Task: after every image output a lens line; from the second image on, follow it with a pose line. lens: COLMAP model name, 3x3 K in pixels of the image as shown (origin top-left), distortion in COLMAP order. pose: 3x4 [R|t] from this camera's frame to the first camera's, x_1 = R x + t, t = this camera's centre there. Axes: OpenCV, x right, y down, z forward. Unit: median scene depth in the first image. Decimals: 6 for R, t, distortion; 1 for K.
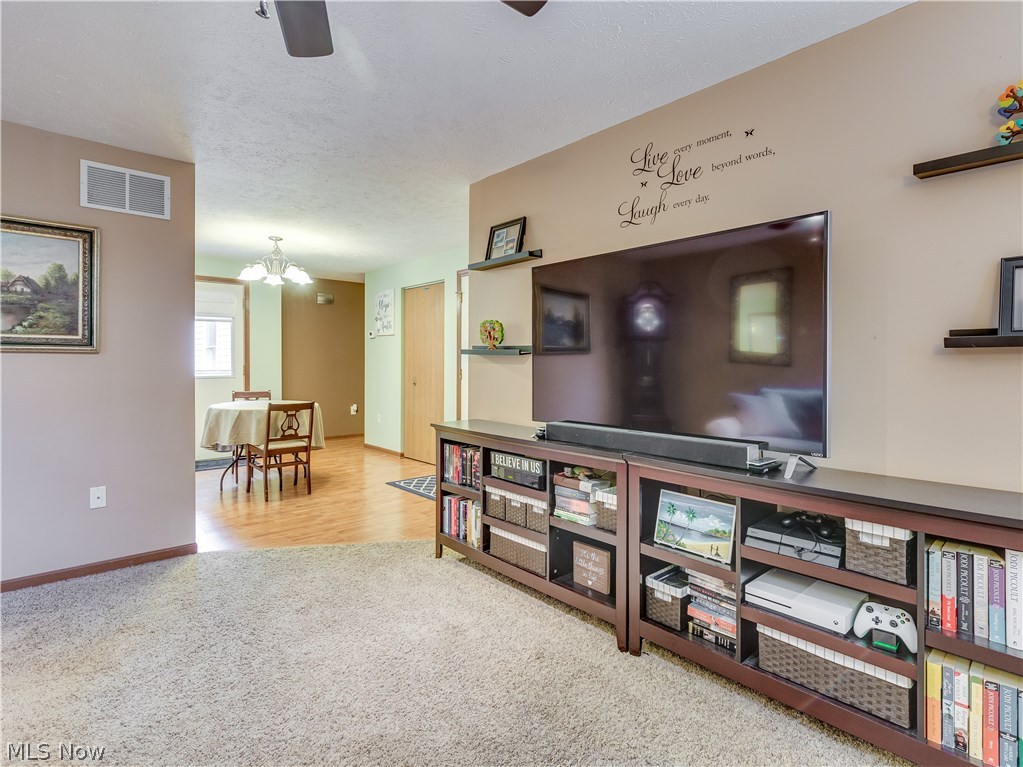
lens RADIAL K [[519.8, 0, 514.4], [0, 519.8, 374.1], [0, 0, 1]] dist [0.003472, 0.000085]
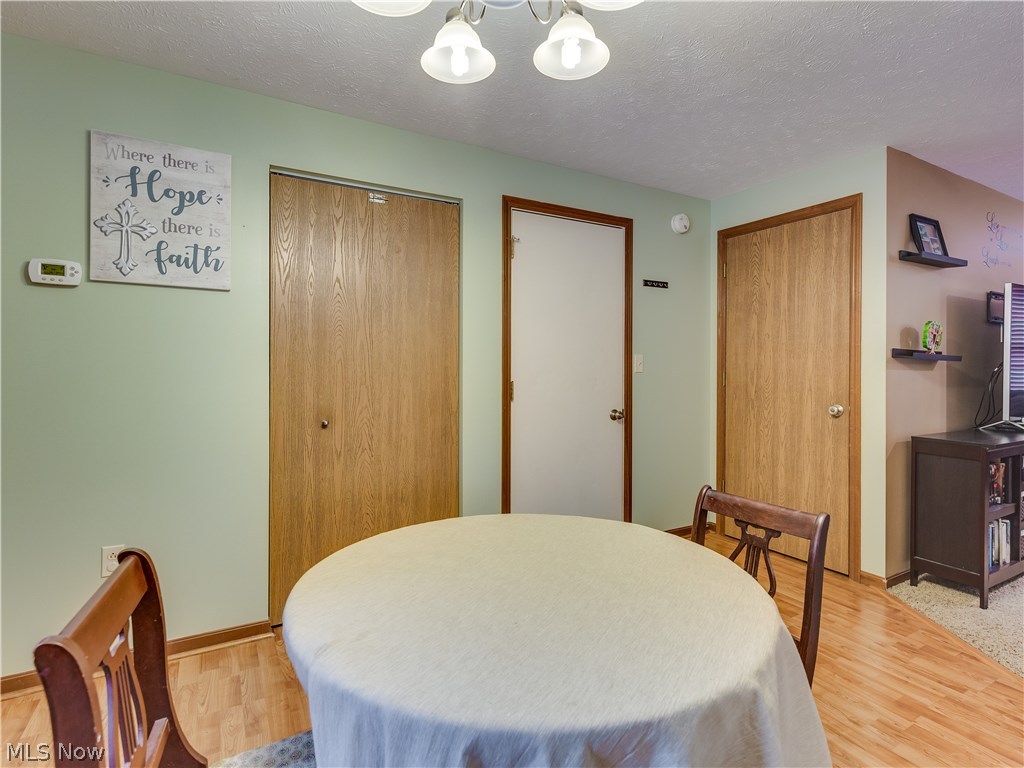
lens RADIAL K [[520.3, 0, 514.9], [0, 520.3, 374.6], [0, 0, 1]] dist [0.003472, 0.000085]
pose [[0.211545, -0.025787, 0.977028, -0.684074], [0.021524, 0.999532, 0.021721, -0.029719], [-0.977131, 0.016435, 0.212002, 0.957557]]
